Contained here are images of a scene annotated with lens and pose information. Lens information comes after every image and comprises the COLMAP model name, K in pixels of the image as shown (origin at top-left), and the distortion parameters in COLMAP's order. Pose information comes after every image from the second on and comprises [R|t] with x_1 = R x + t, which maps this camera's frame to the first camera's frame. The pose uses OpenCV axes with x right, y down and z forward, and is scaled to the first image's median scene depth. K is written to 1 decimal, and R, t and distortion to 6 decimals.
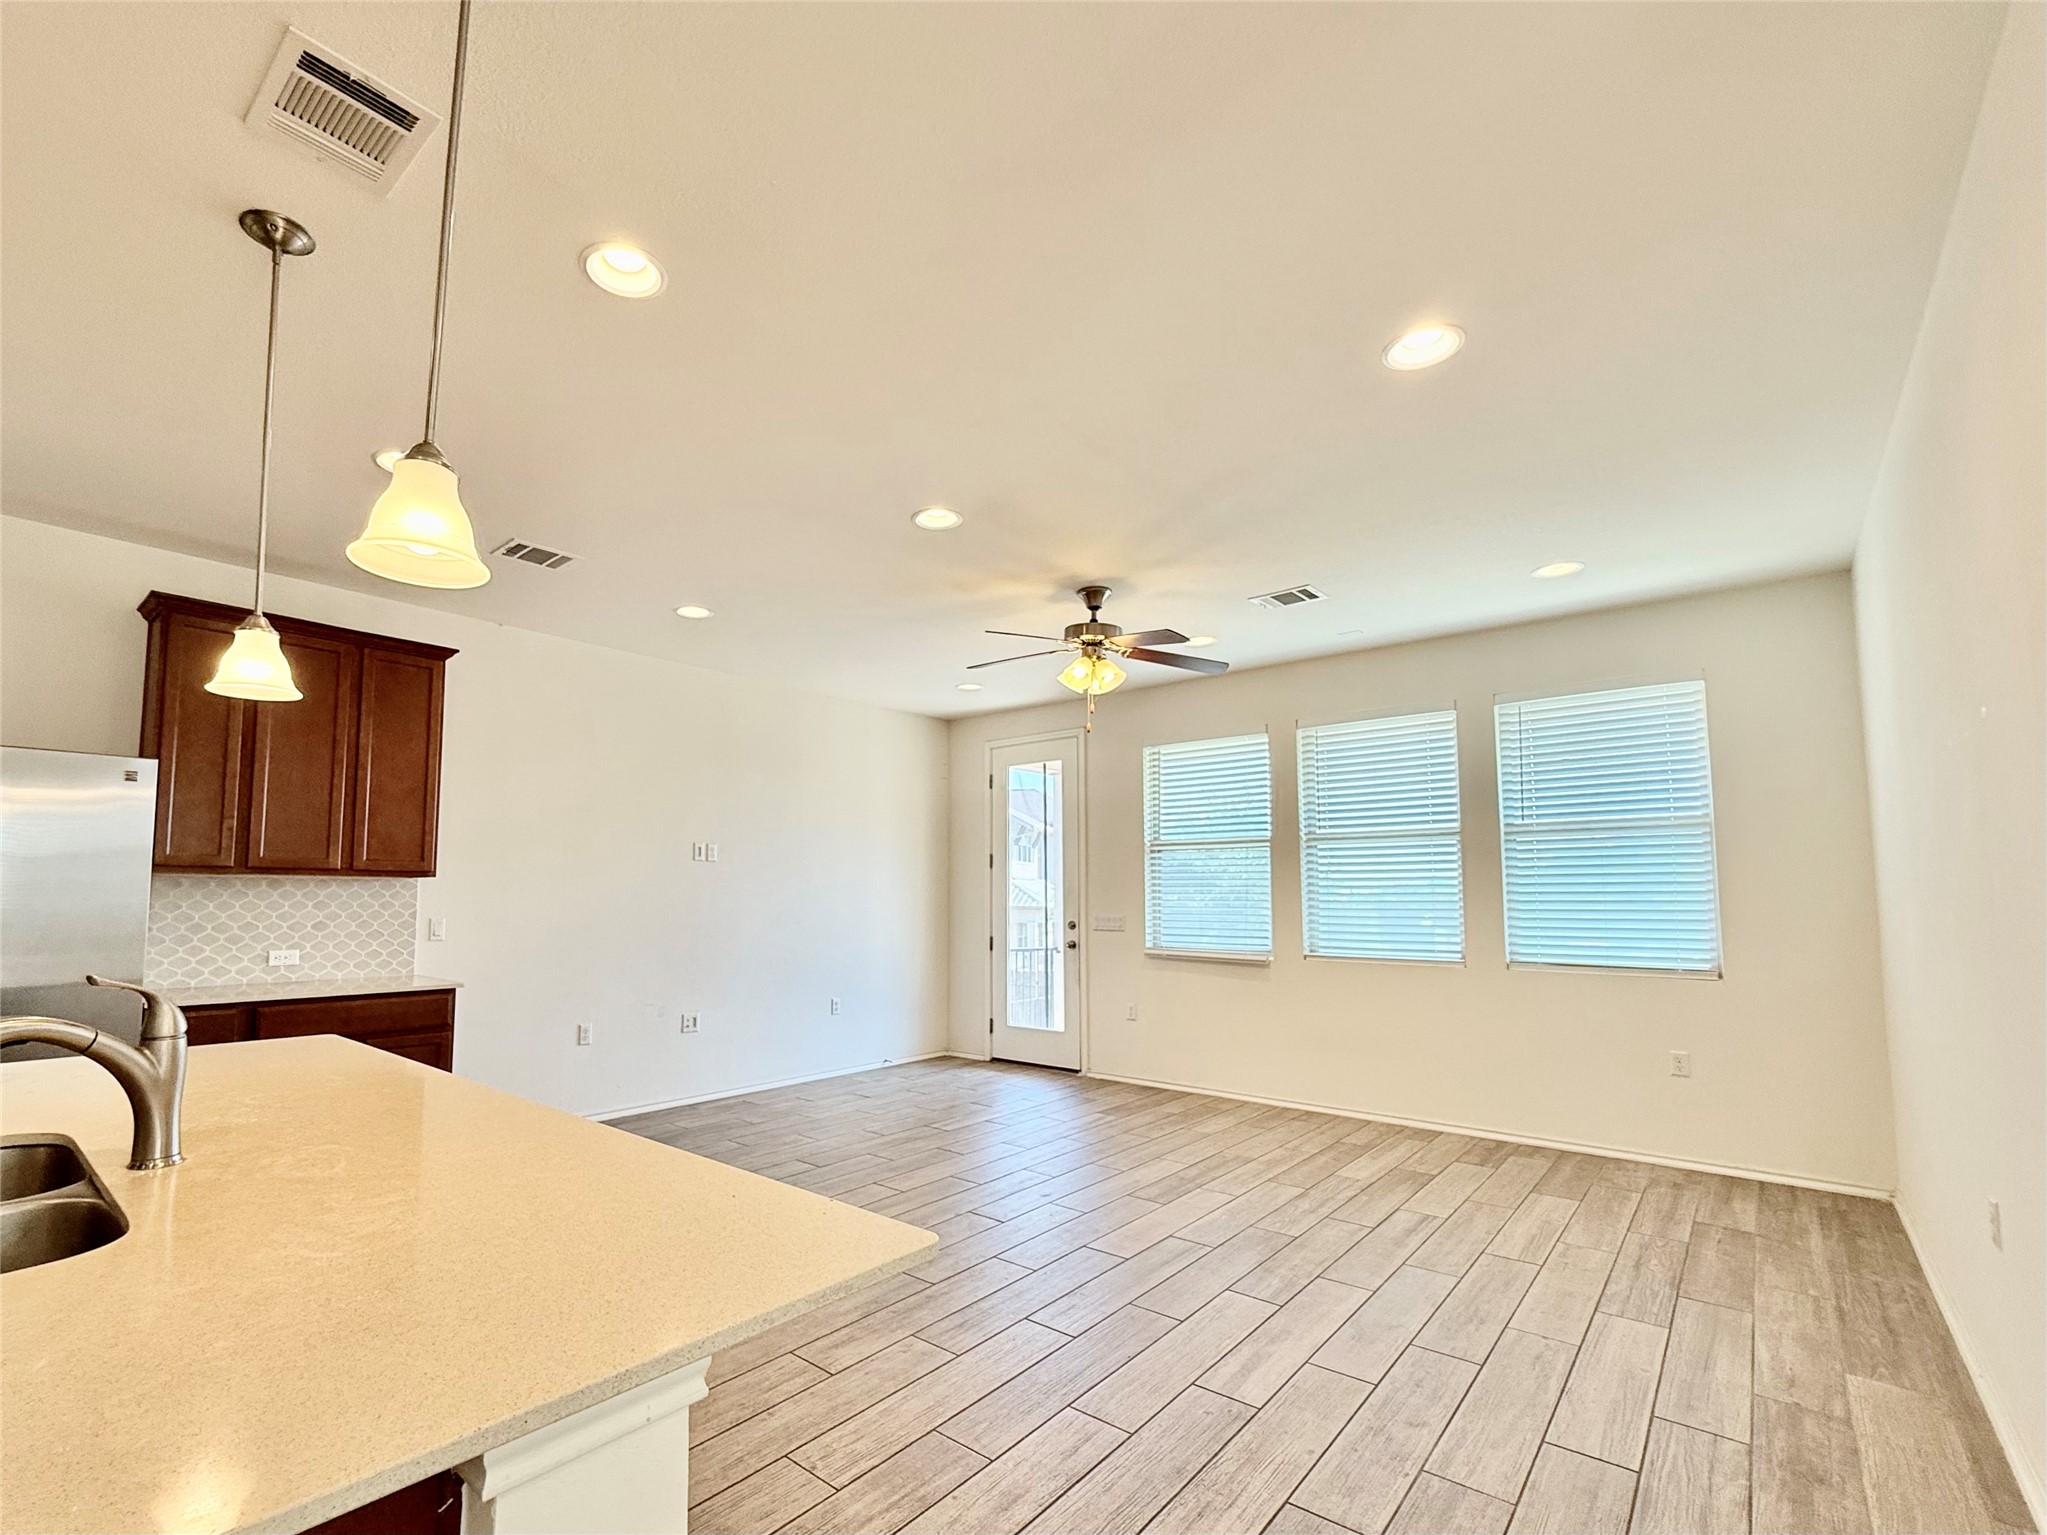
lens RADIAL K [[913.3, 0, 935.2], [0, 913.3, 825.5], [0, 0, 1]] dist [-0.001580, -0.000191]
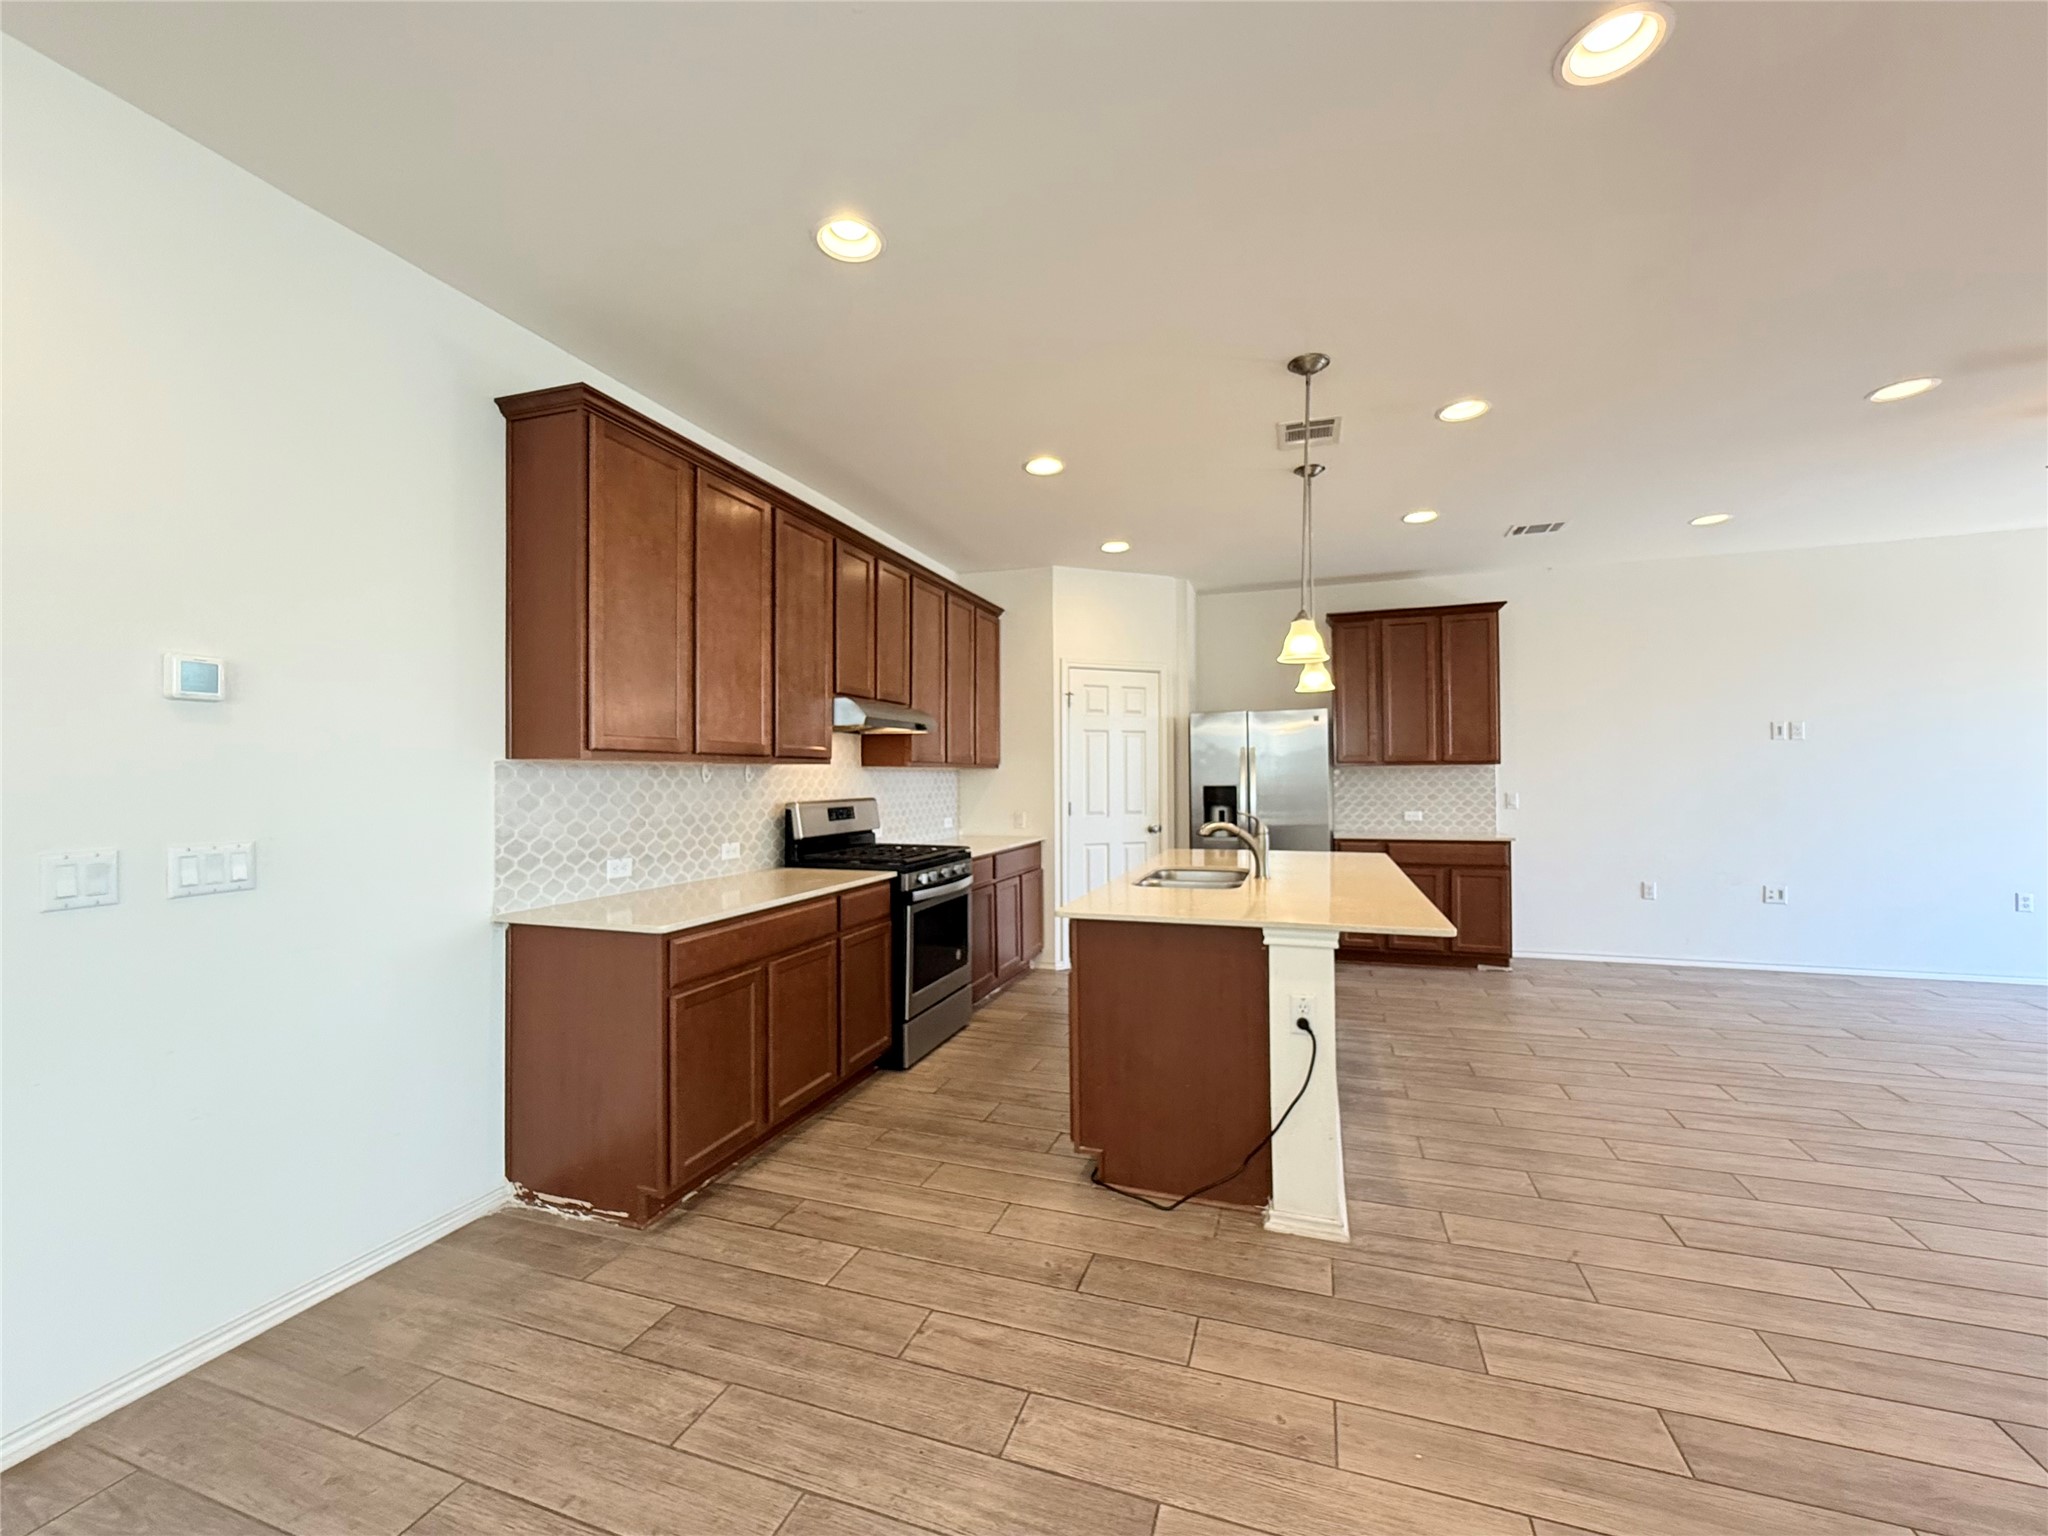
lens RADIAL K [[834.3, 0, 1024.0], [0, 834.3, 768.0], [0, 0, 1]] dist [0.000198, 0.000064]
pose [[0.384768, -0.017285, -0.922852, 0.379103], [0.084676, 0.996269, 0.016644, -0.023146], [0.919121, -0.084548, 0.384796, -0.195580]]
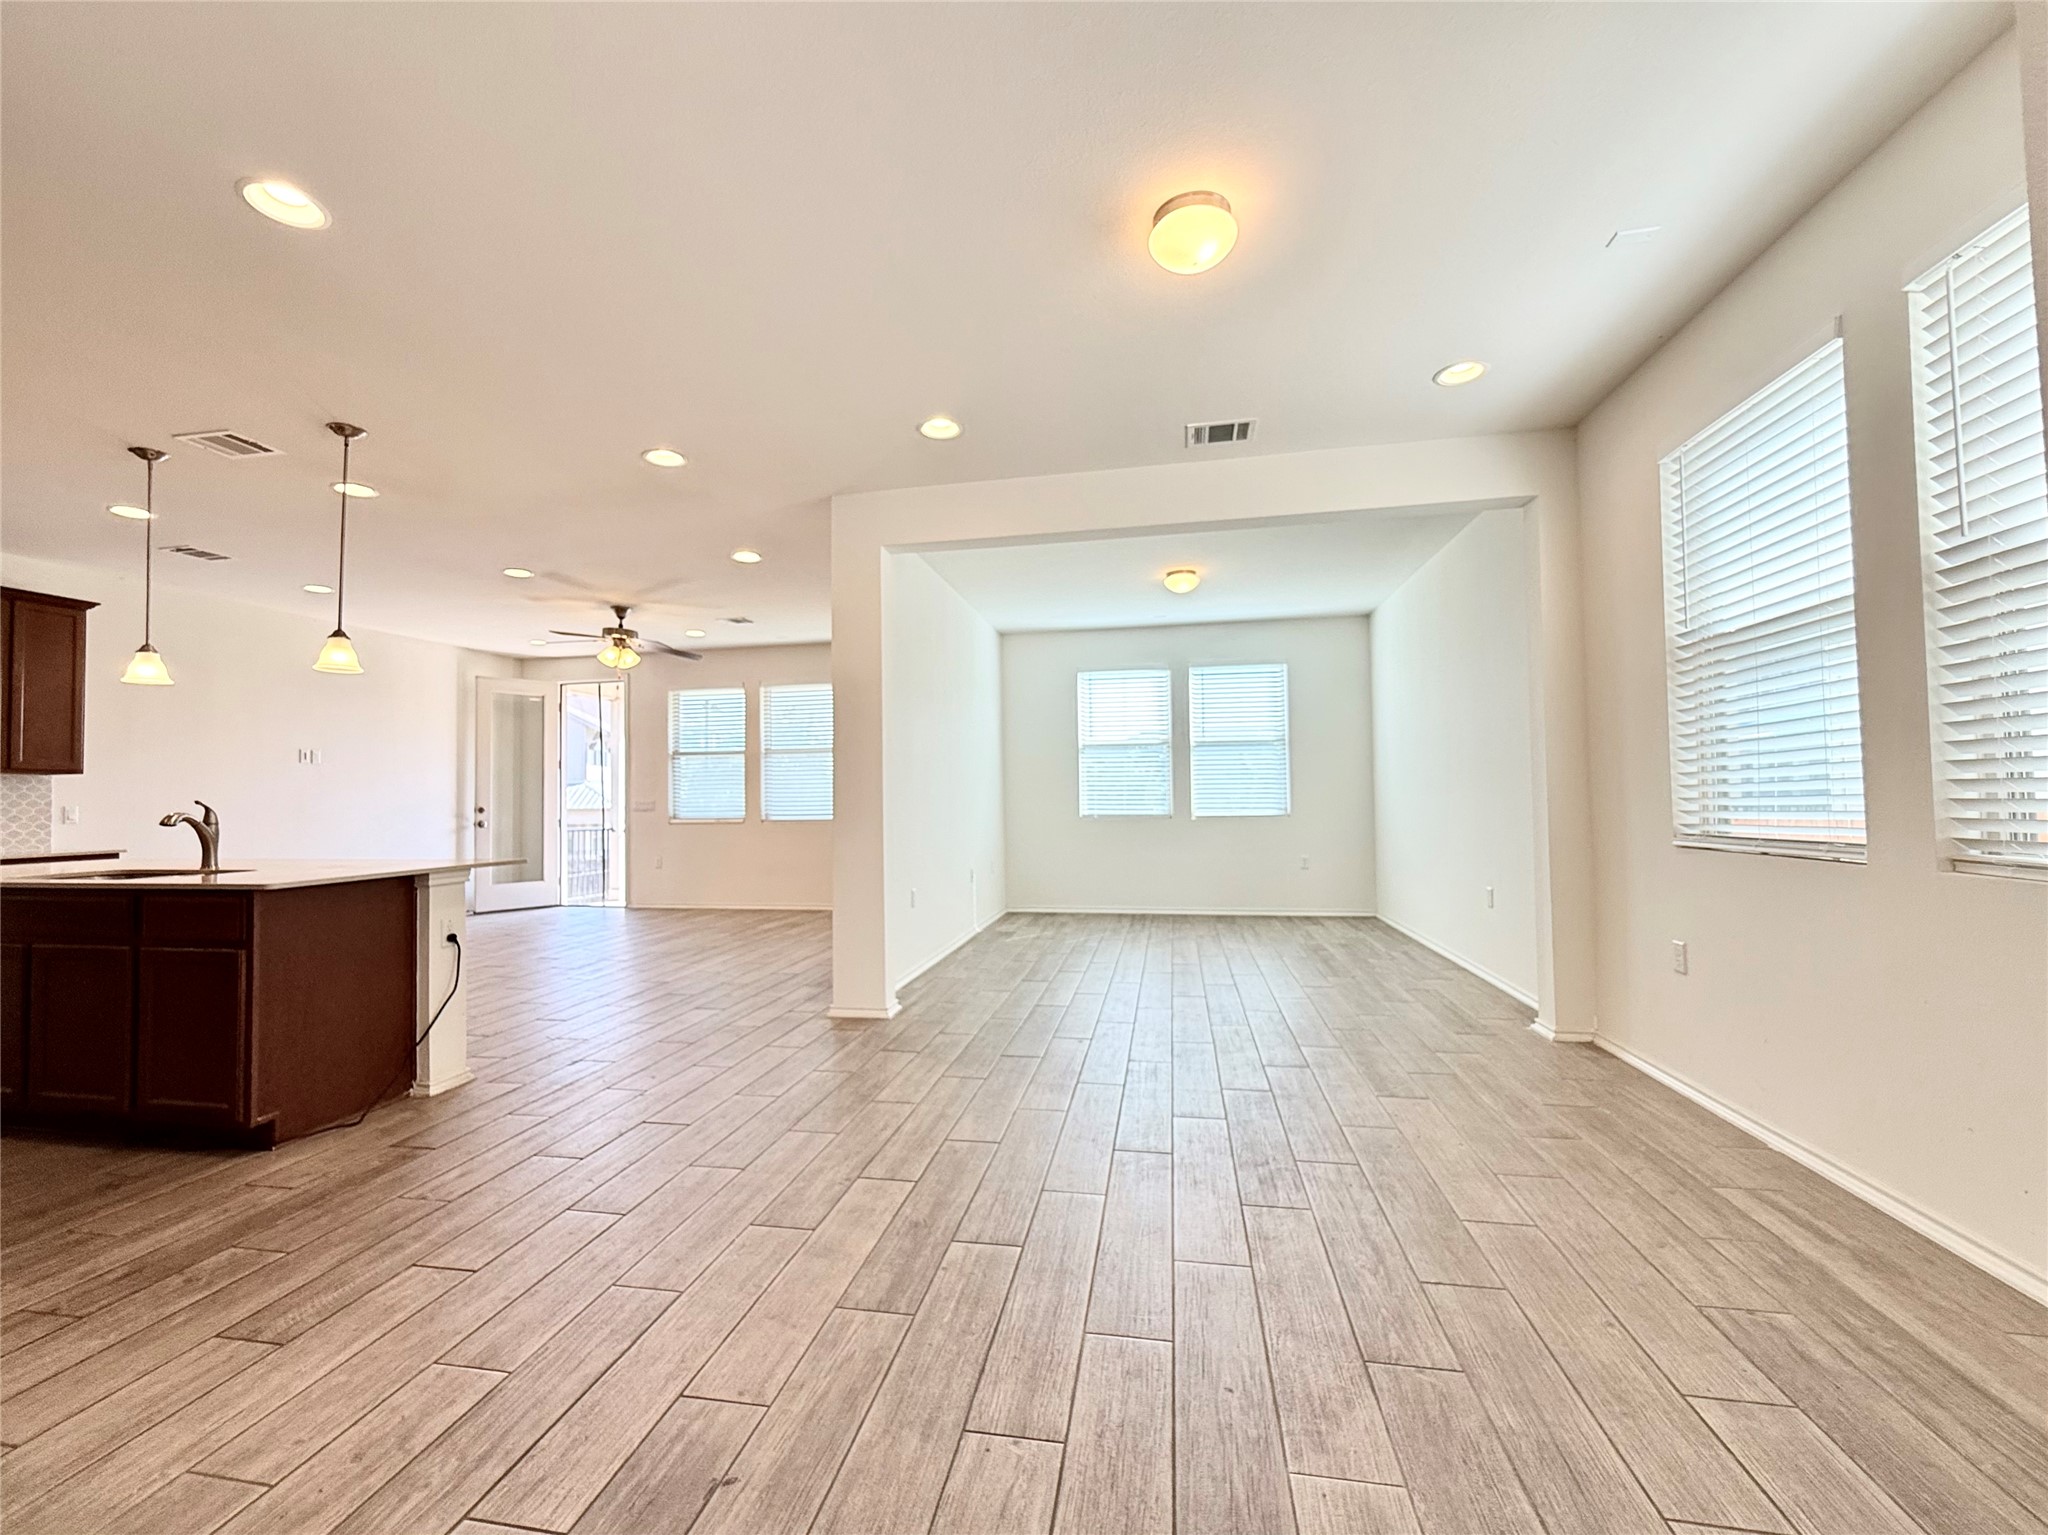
lens RADIAL K [[846.4, 0, 1004.5], [0, 846.4, 770.6], [0, 0, 1]] dist [0.000702, 0.000056]
pose [[0.858450, 0.001288, 0.512895, -0.024860], [-0.024509, 0.998958, 0.038512, -0.030311], [-0.512311, -0.045631, 0.857587, -0.768146]]
